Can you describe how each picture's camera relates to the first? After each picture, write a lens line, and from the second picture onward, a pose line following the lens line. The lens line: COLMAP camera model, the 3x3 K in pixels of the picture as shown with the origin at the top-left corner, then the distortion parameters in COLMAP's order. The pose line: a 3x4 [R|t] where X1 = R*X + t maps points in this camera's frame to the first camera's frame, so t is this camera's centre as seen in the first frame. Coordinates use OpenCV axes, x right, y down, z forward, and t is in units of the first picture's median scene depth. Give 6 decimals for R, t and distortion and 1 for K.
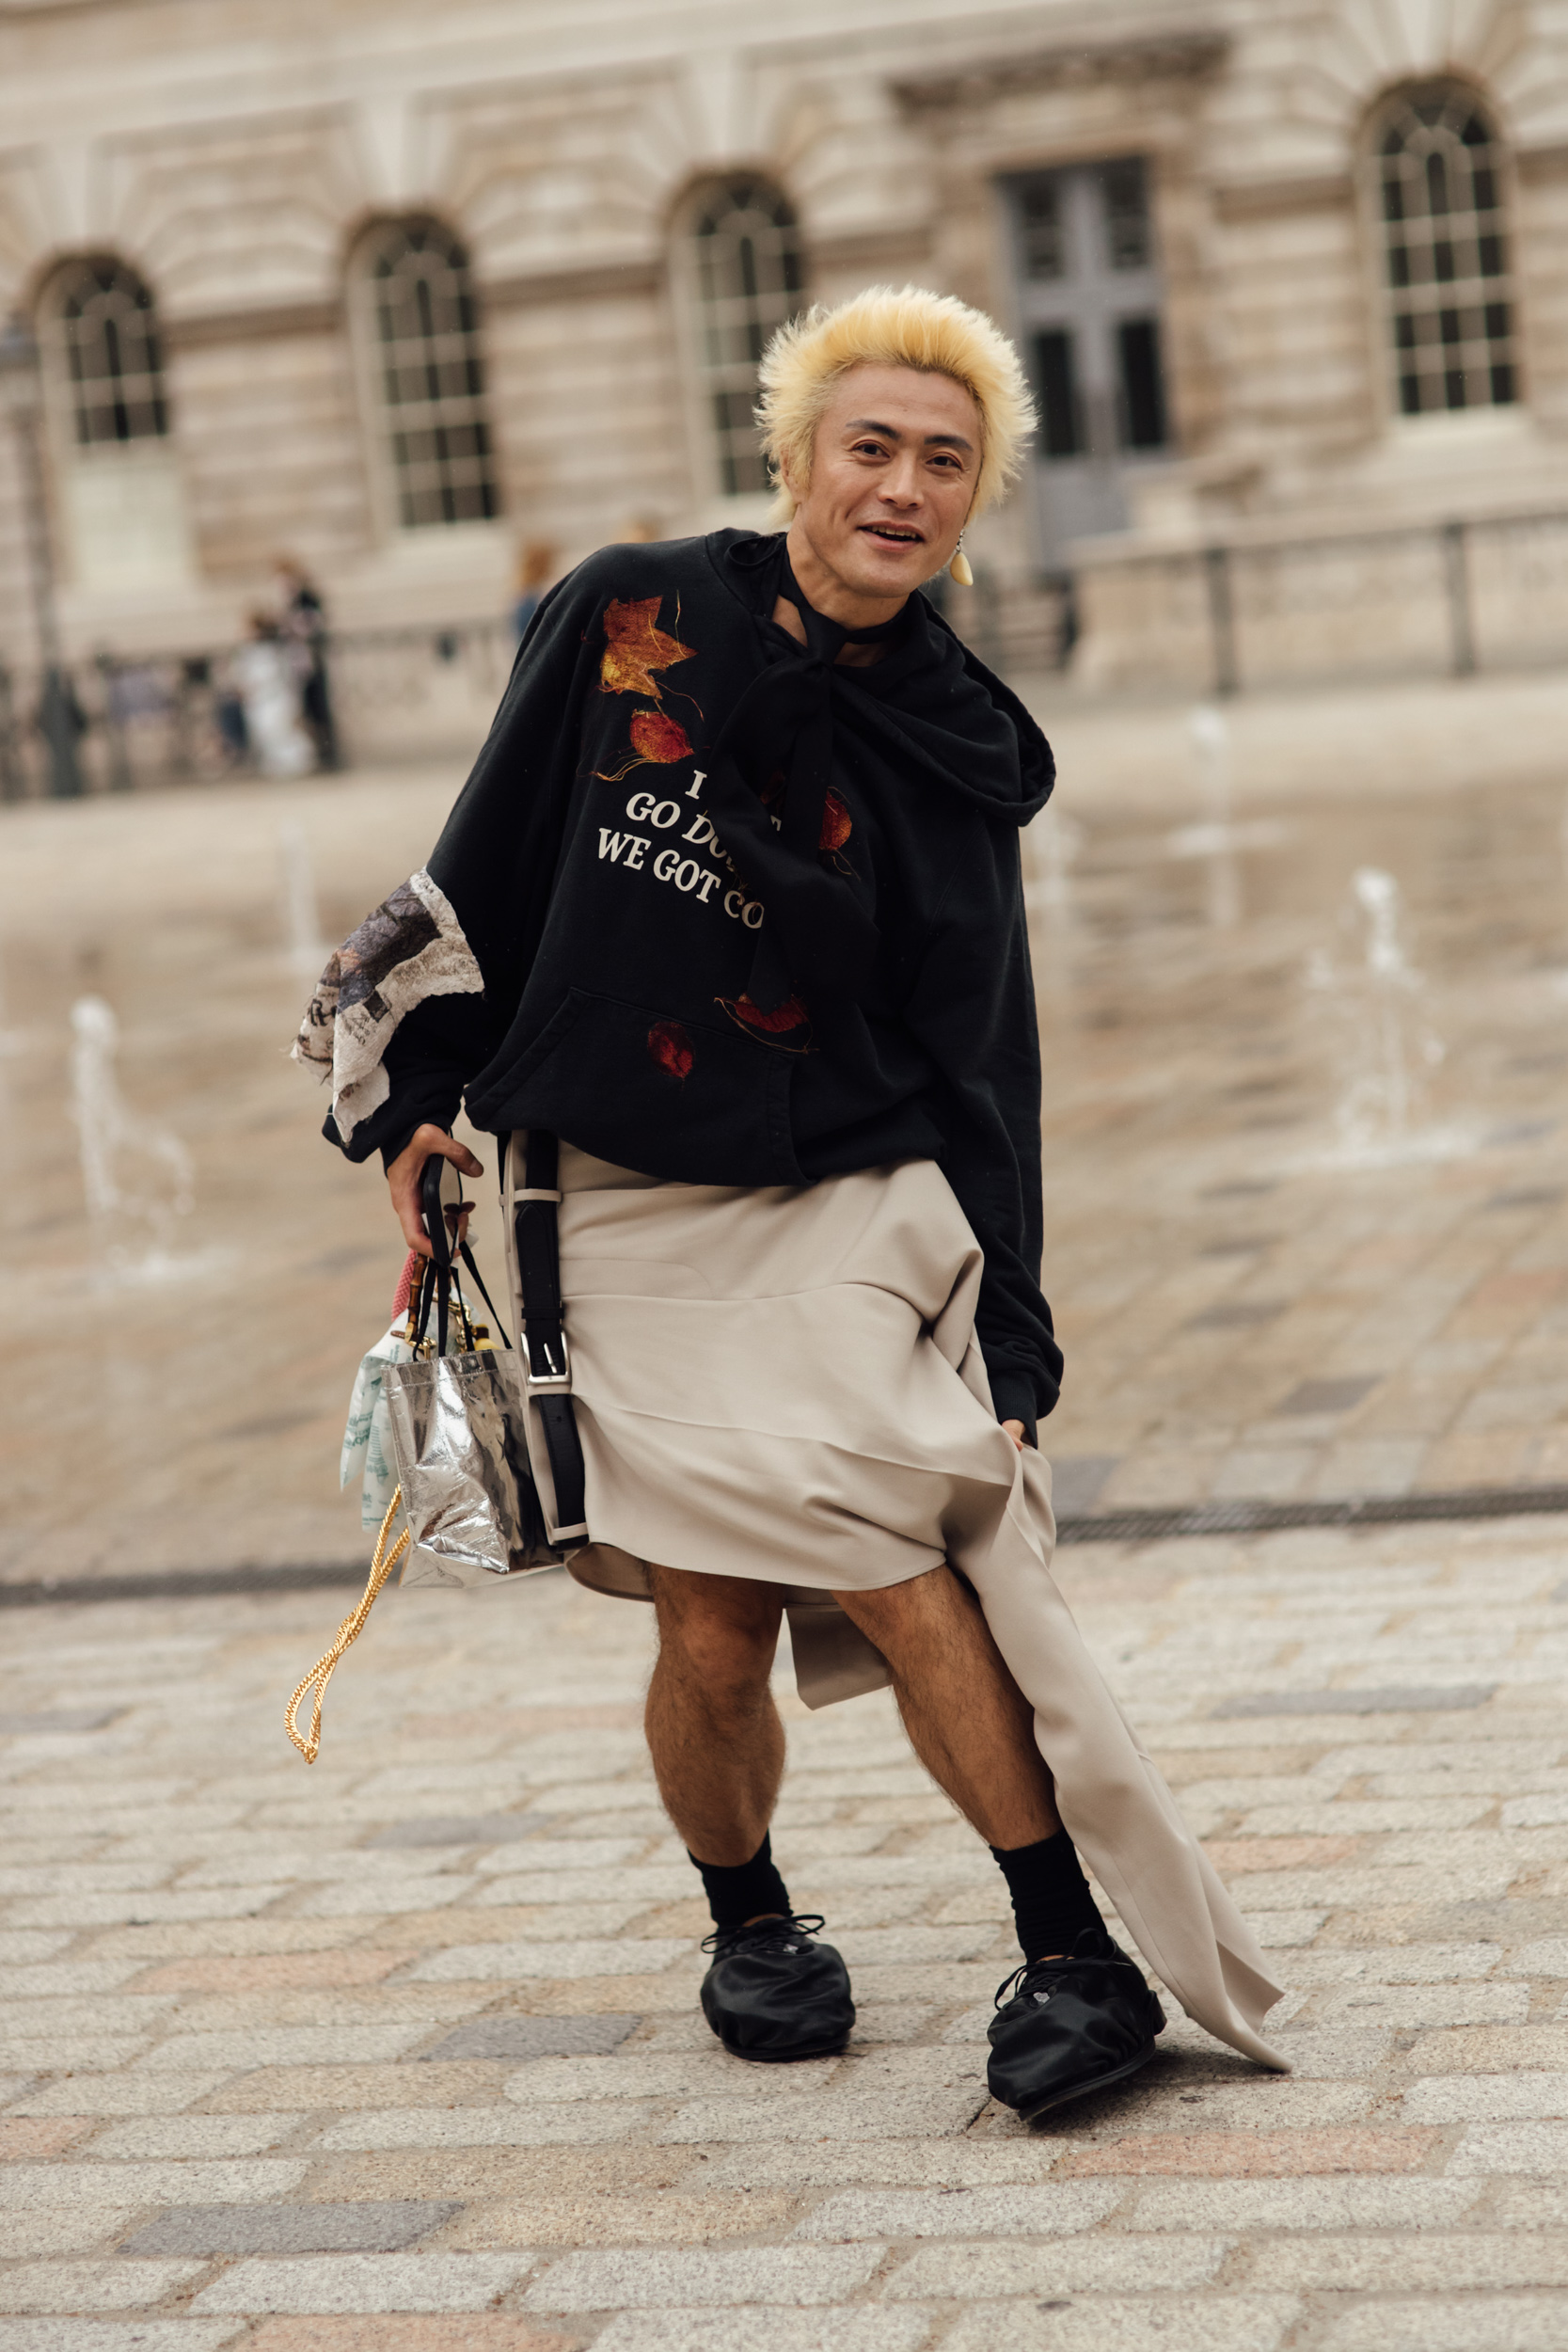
lens RADIAL K [[5859.9, 0, 786.4], [0, 5859.9, 1179.4], [0, 0, 1]] dist [0.024182, 0.000000]
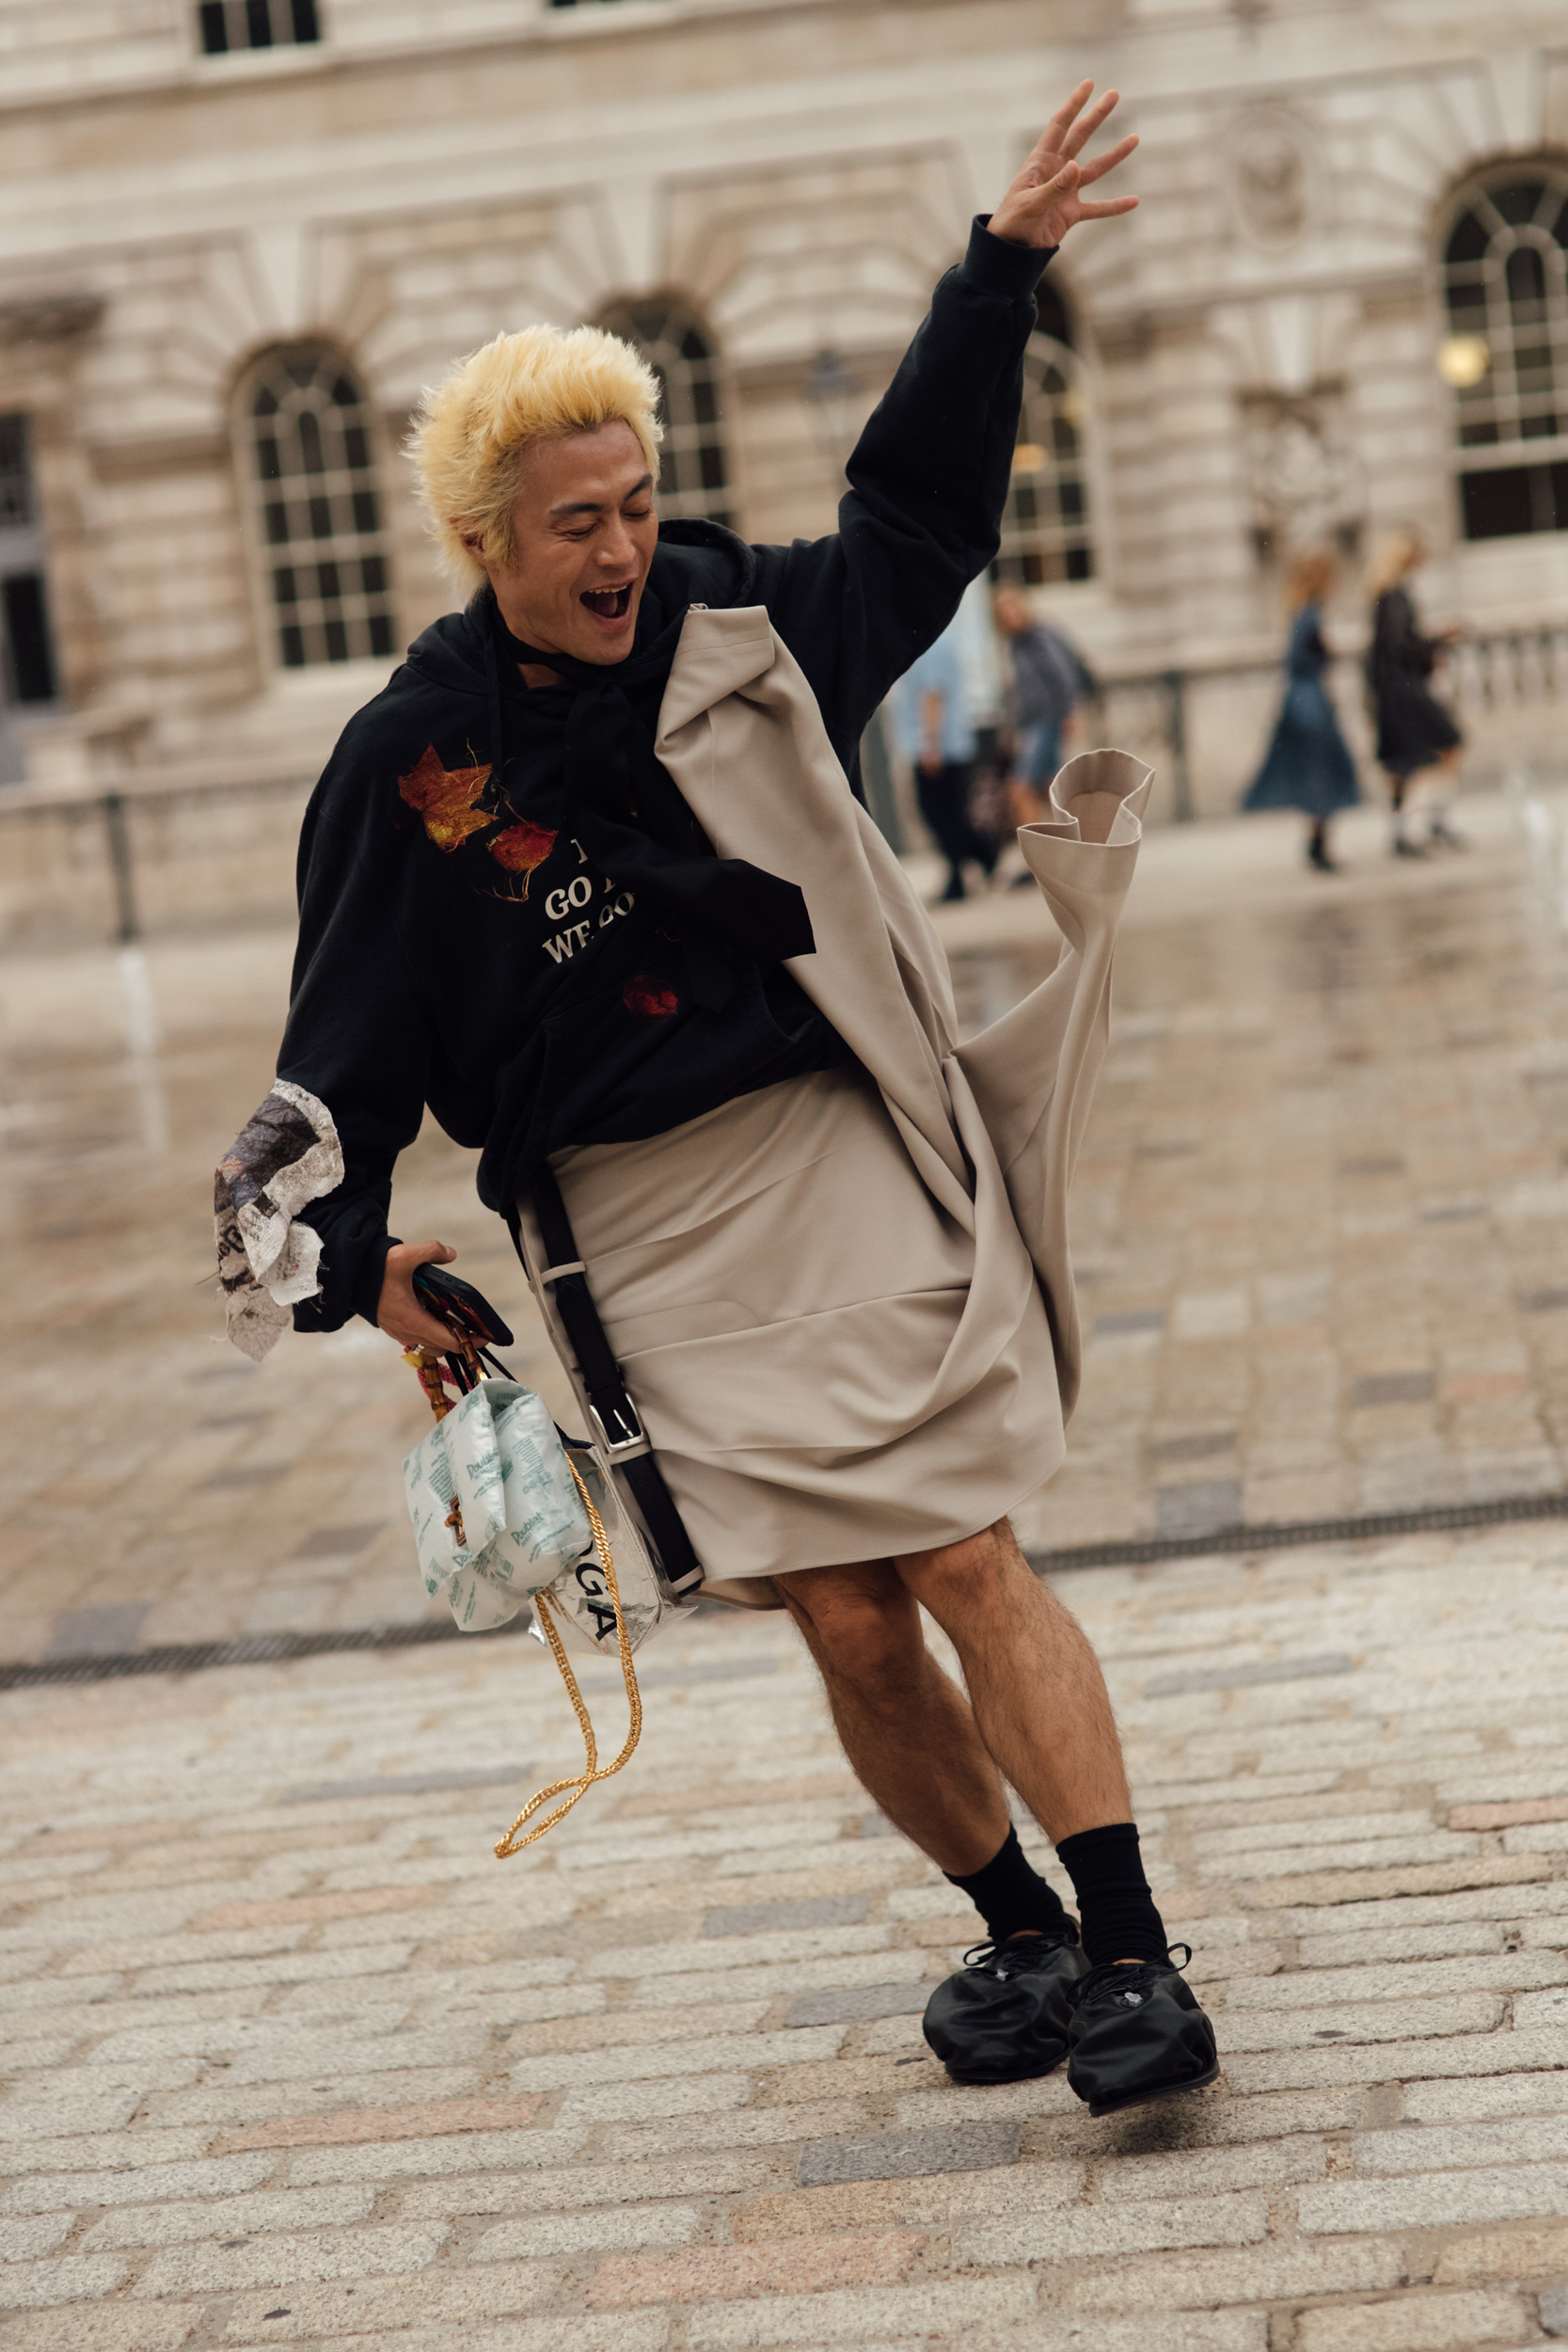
lens RADIAL K [[5859.9, 0, 783.1], [0, 5859.9, 1174.1], [0, 0, 1]] dist [0.024182, 0.000000]
pose [[0.981410, -0.025772, 0.190185, -0.044164], [0.034254, 0.998553, -0.041446, 0.023925], [-0.188842, 0.047190, 0.980873, -0.113303]]
